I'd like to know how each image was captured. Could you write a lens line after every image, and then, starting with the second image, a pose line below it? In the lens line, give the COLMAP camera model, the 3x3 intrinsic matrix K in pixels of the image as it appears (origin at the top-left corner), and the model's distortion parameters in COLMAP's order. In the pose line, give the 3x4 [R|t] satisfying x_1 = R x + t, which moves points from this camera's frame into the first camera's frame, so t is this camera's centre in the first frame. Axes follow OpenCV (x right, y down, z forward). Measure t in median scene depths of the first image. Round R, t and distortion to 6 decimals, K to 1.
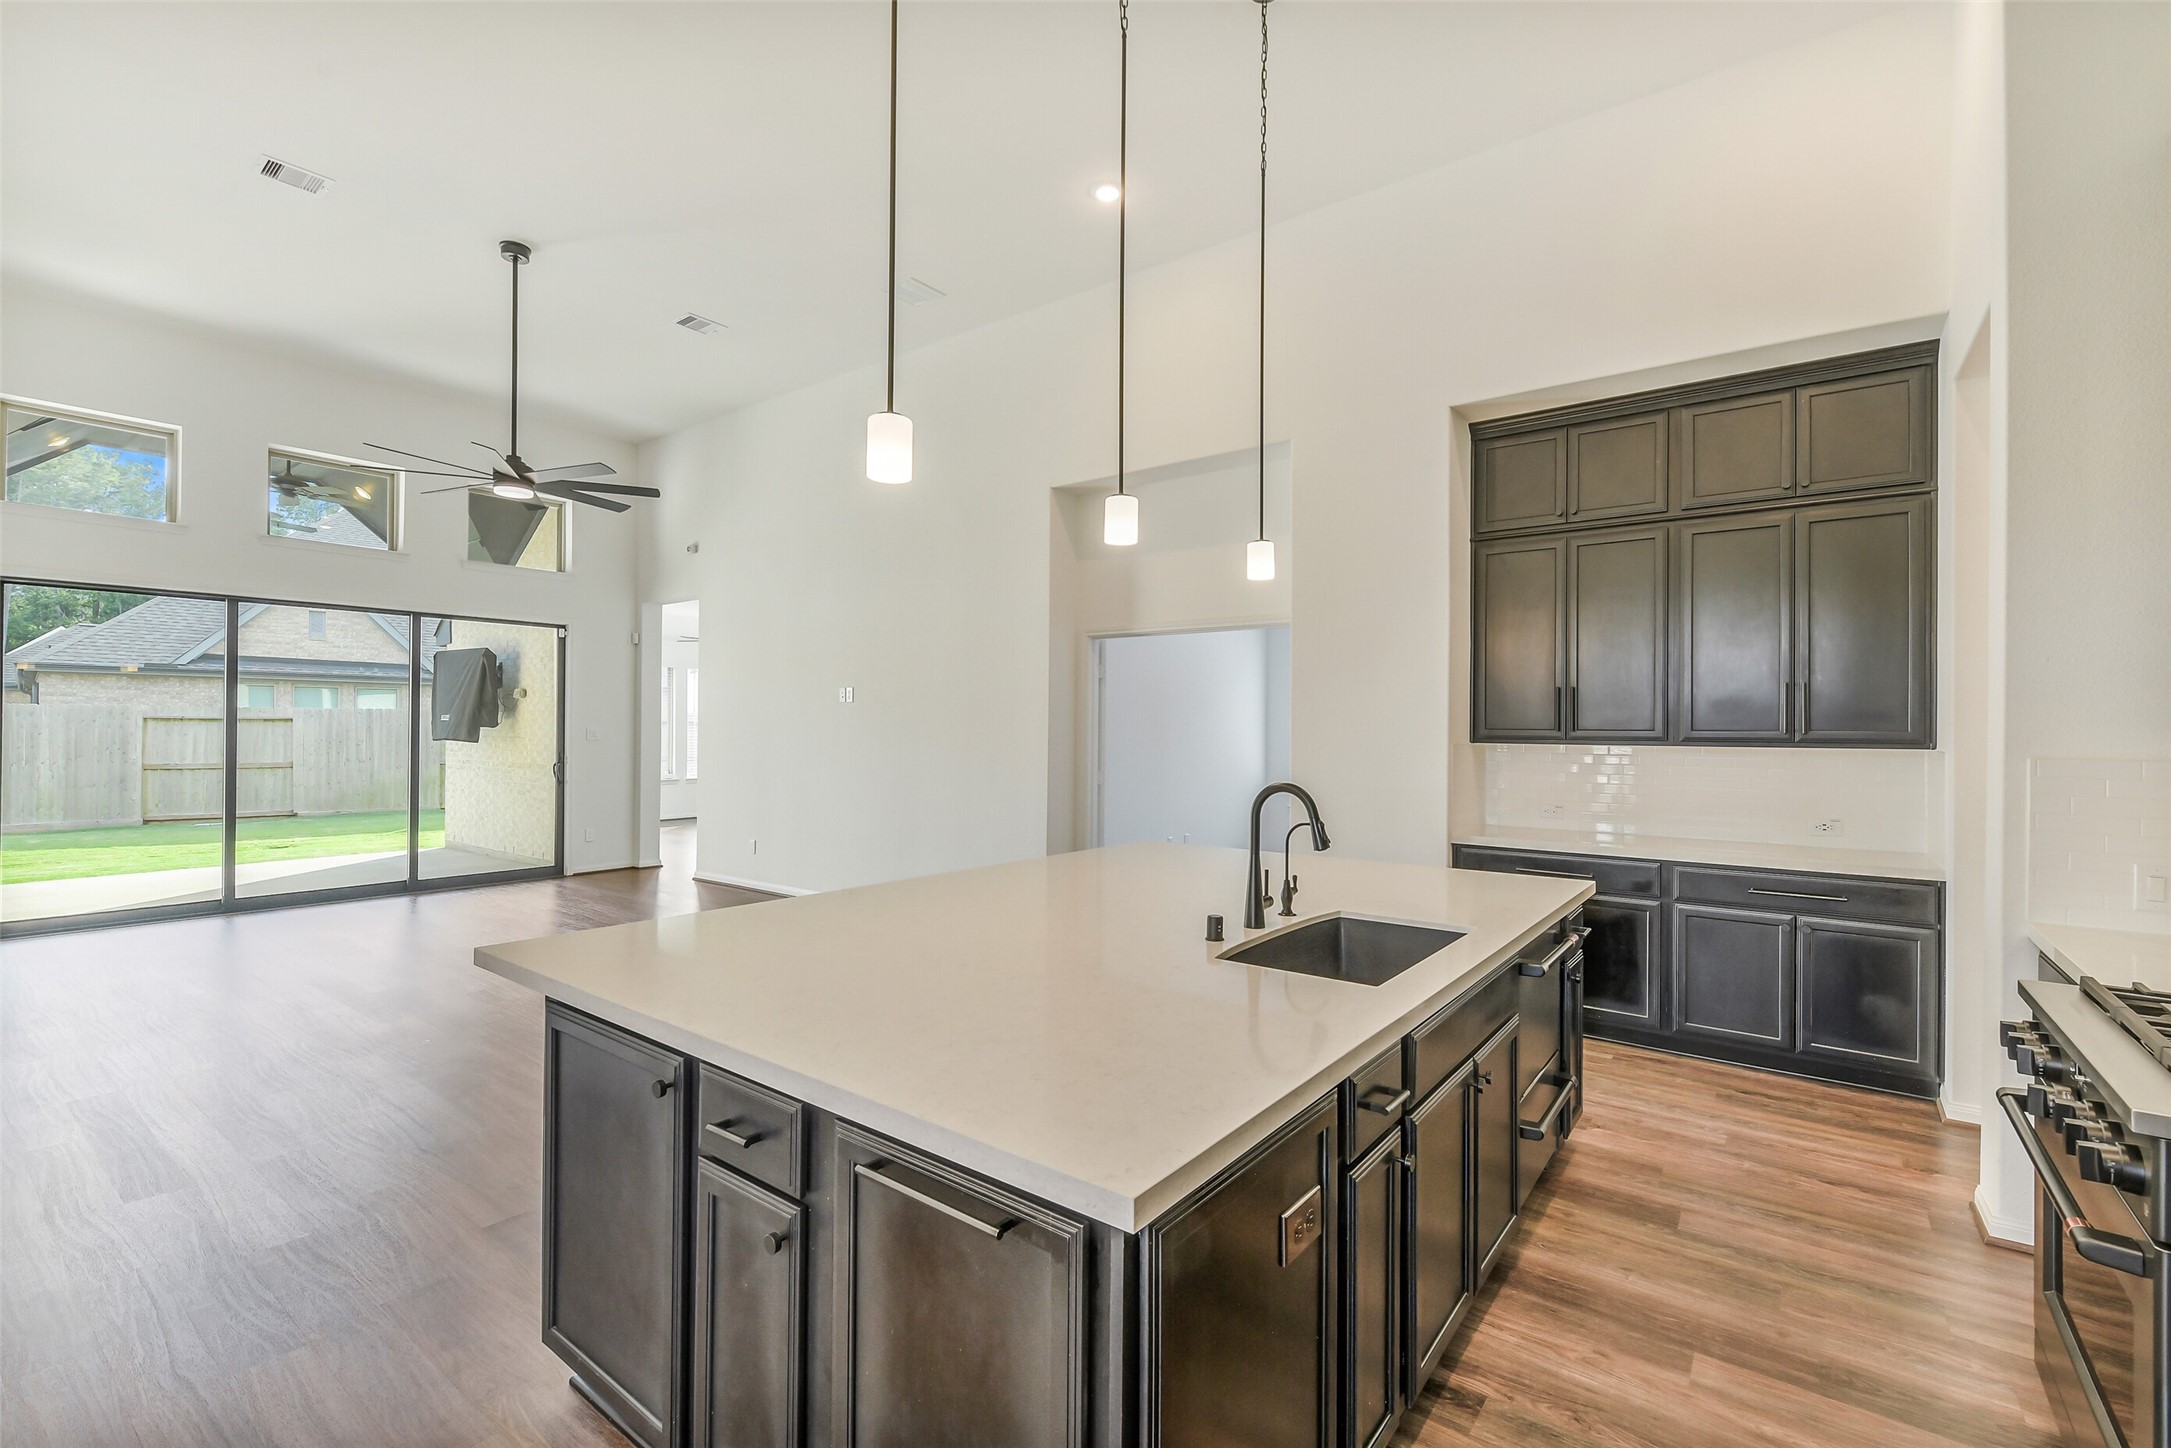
lens RADIAL K [[944.2, 0, 1099.5], [0, 944.2, 726.2], [0, 0, 1]] dist [-0.008220, 0.000799]
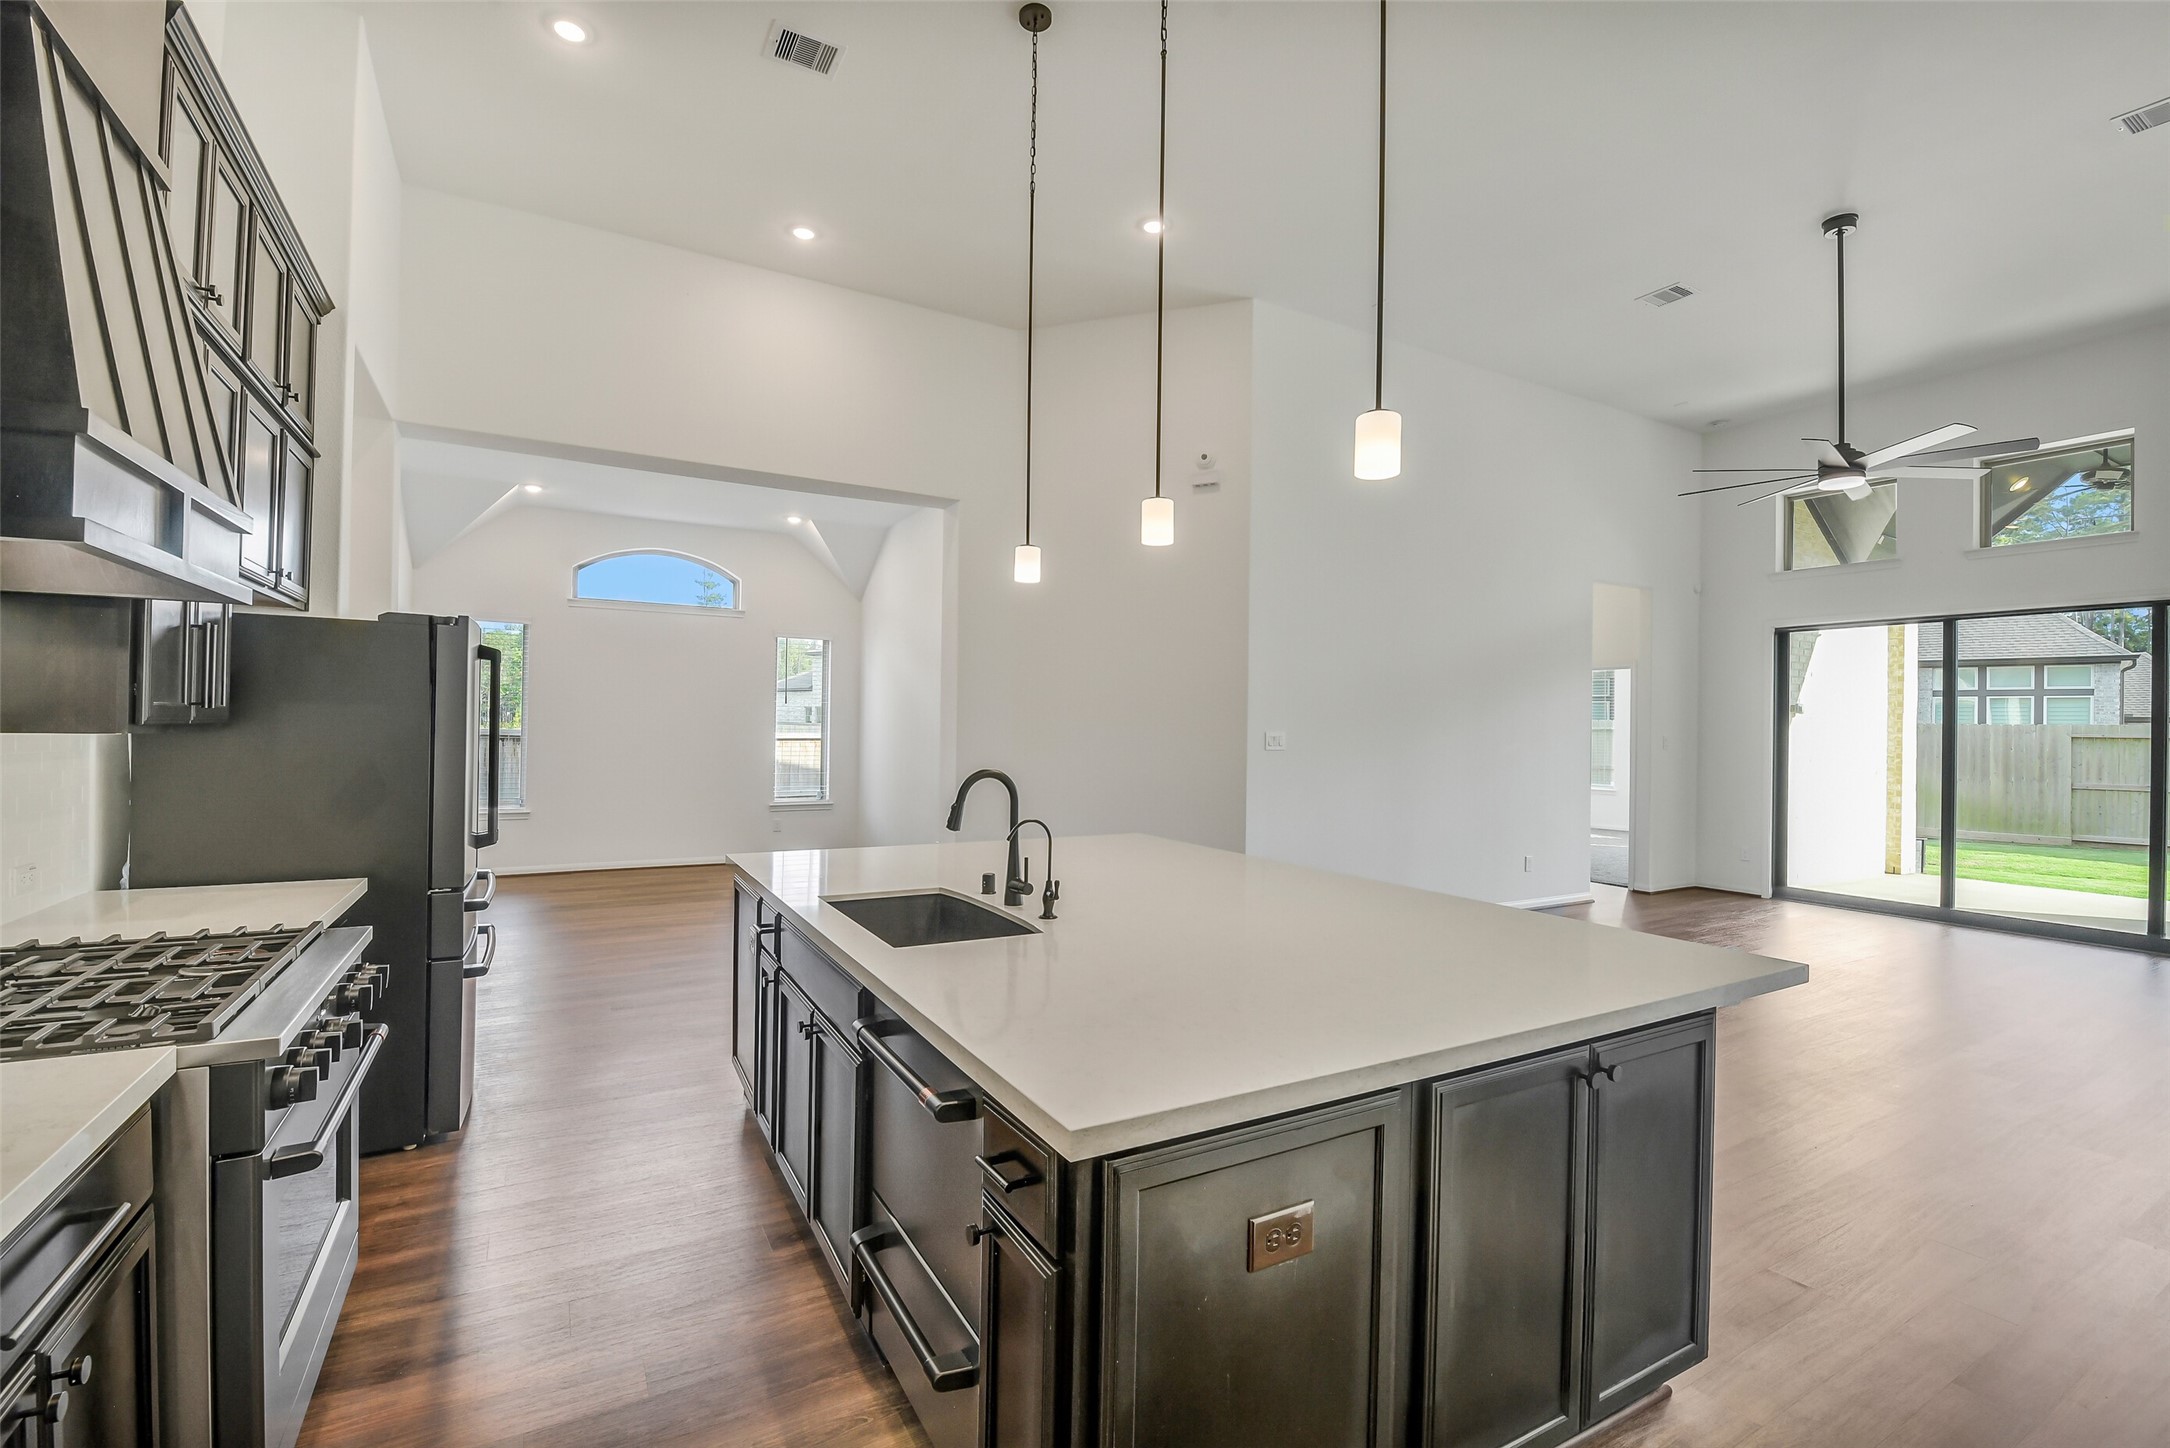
lens RADIAL K [[943.7, 0, 1081.0], [0, 943.7, 715.6], [0, 0, 1]] dist [-0.008220, 0.000799]
pose [[-0.406217, -0.023003, -0.913487, 0.476351], [-0.016515, 0.999705, -0.017830, 0.005908], [0.913628, 0.007843, -0.406476, 0.636133]]
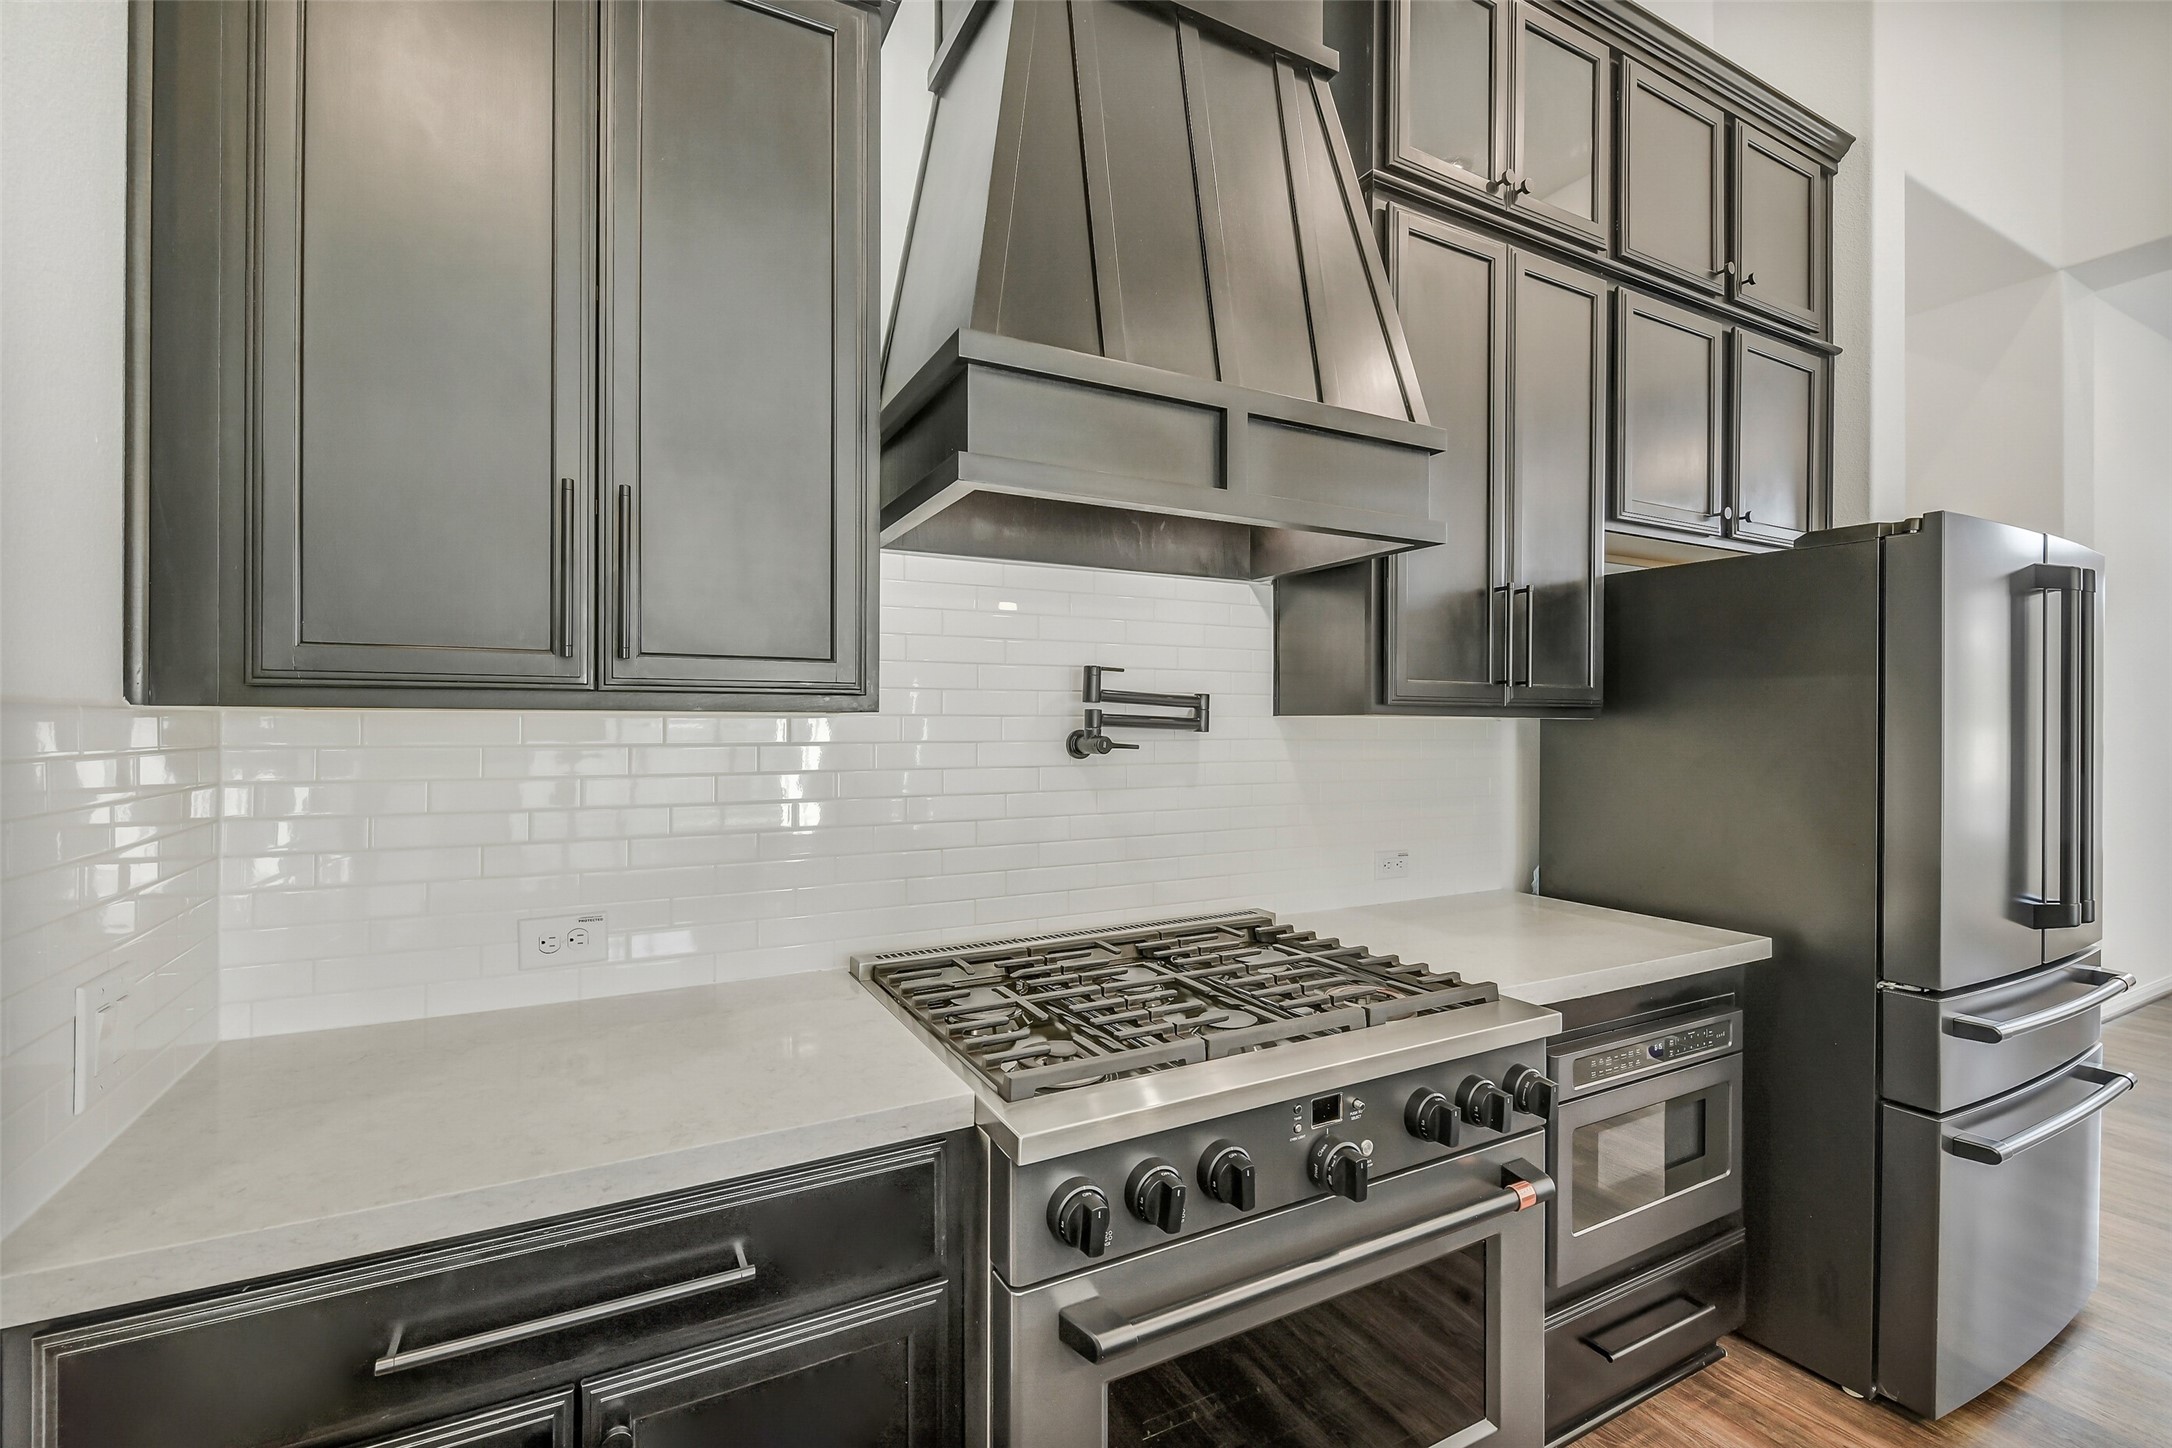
lens RADIAL K [[944.6, 0, 1080.5], [0, 944.6, 726.1], [0, 0, 1]] dist [-0.008220, 0.000799]
pose [[-0.903804, -0.006600, 0.427895, 0.249682], [-0.007736, 0.999970, -0.000914, 0.017215], [-0.427876, -0.004137, -0.903828, 0.491728]]
